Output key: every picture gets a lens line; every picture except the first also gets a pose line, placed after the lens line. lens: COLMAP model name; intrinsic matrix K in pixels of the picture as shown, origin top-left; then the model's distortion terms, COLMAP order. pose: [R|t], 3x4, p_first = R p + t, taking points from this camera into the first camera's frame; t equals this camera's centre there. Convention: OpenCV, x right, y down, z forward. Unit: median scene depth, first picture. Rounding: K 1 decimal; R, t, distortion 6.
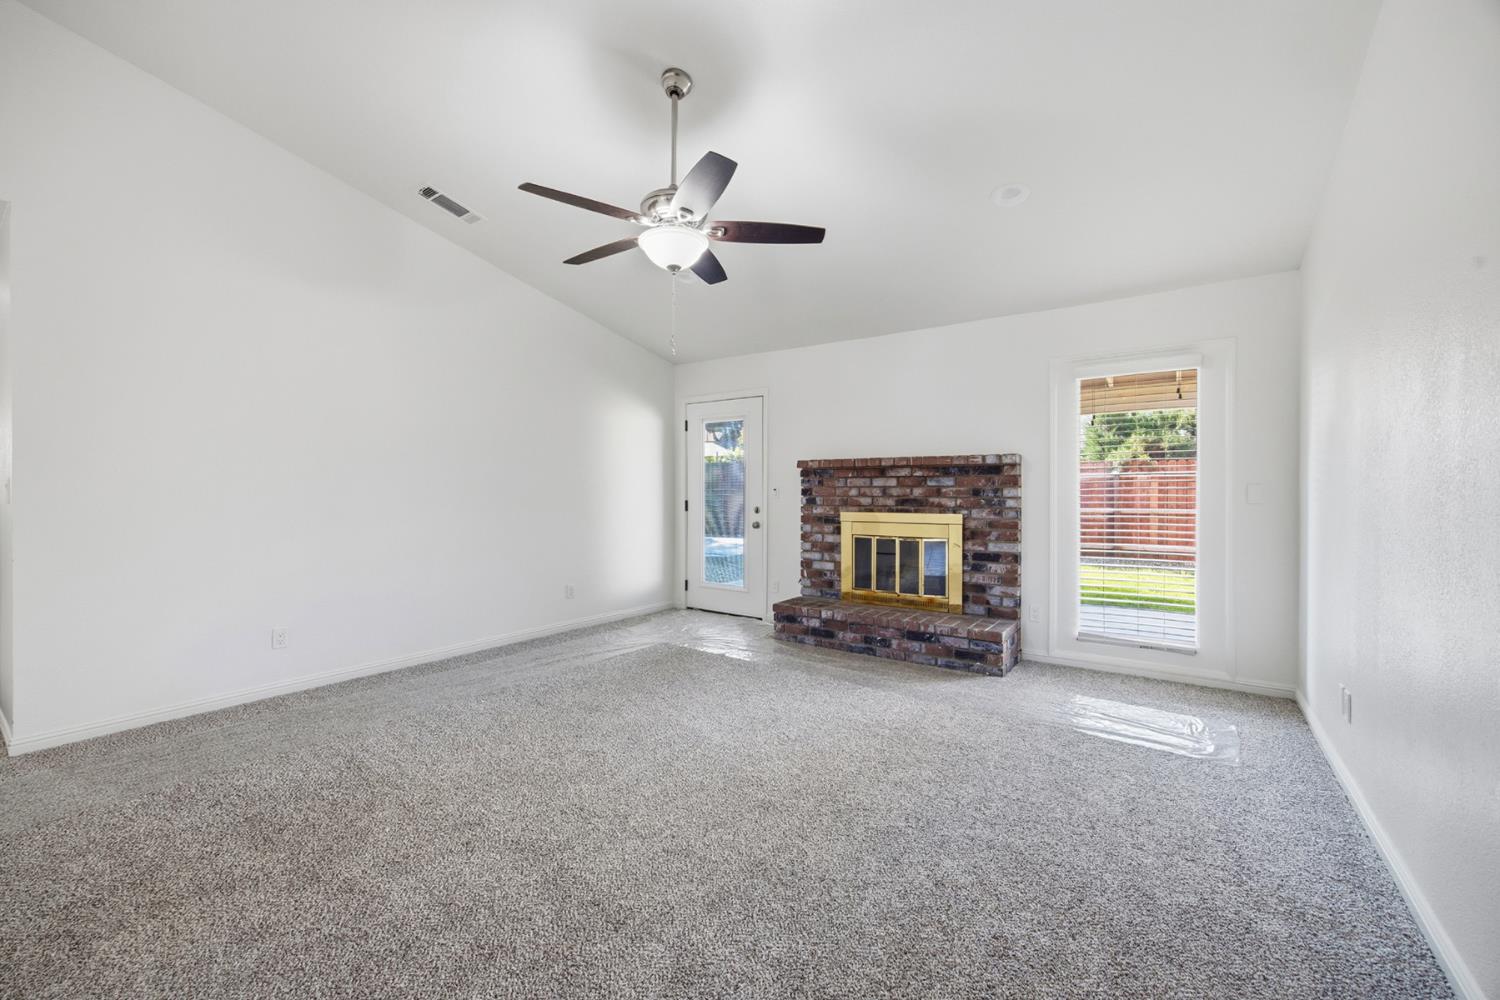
lens RADIAL K [[609.2, 0, 752.8], [0, 609.2, 497.3], [0, 0, 1]] dist [-0.001864, 0.000506]
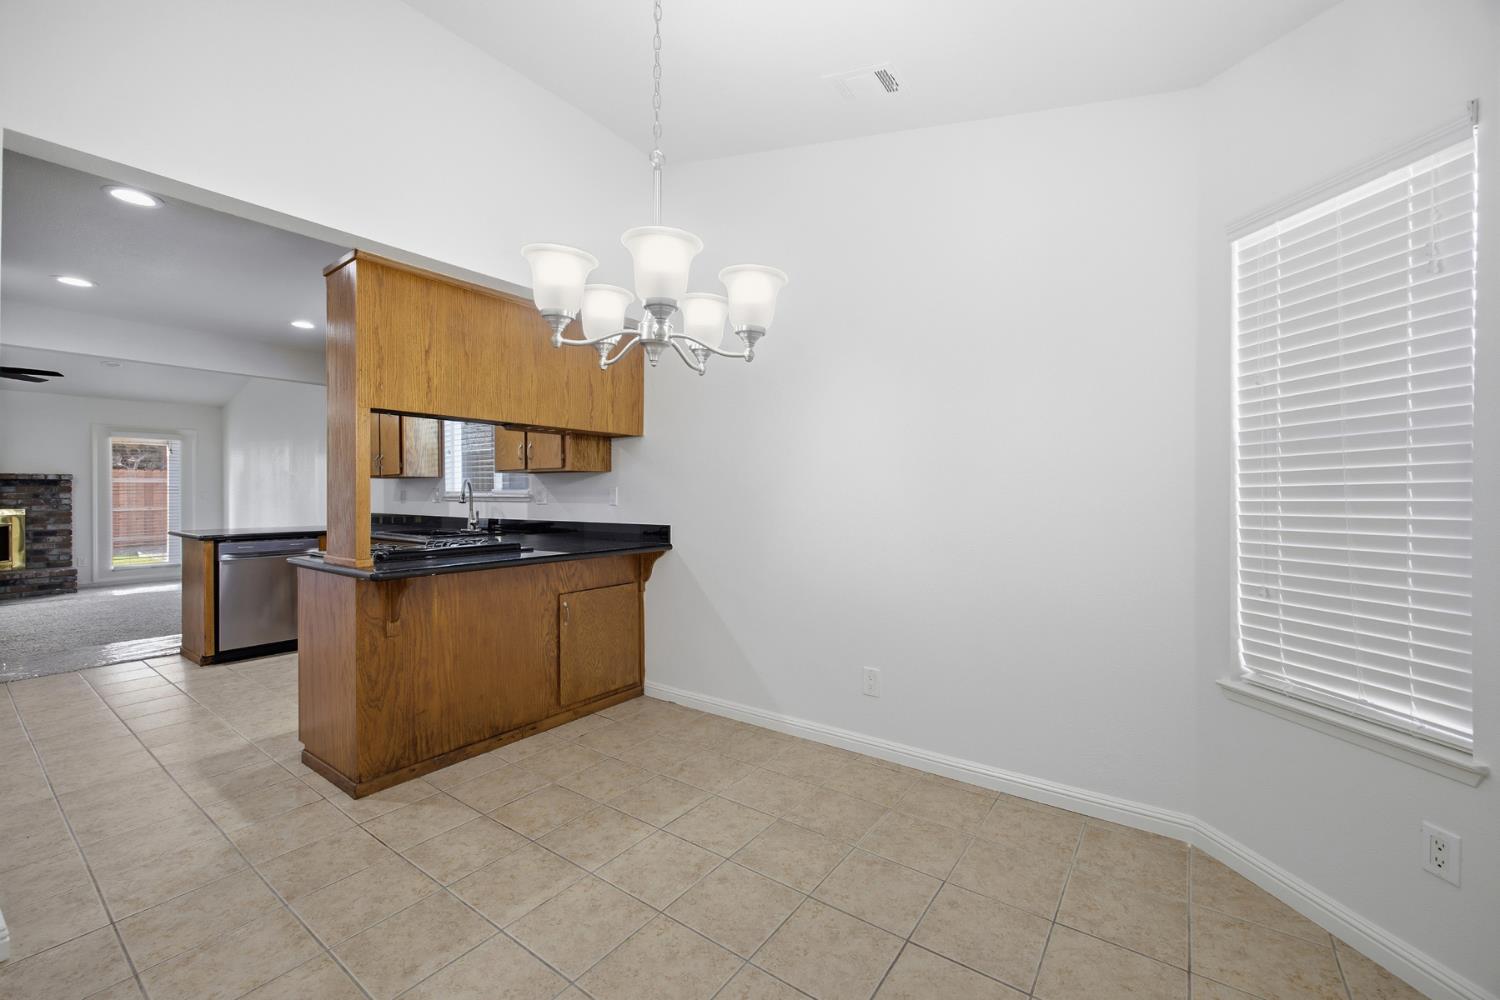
lens RADIAL K [[609.2, 0, 755.0], [0, 609.2, 494.6], [0, 0, 1]] dist [-0.001864, 0.000506]
pose [[0.019615, -0.006278, 0.999788, -1.311506], [0.002767, 0.999977, 0.006225, -0.016362], [-0.999804, 0.002644, 0.019632, -1.051027]]
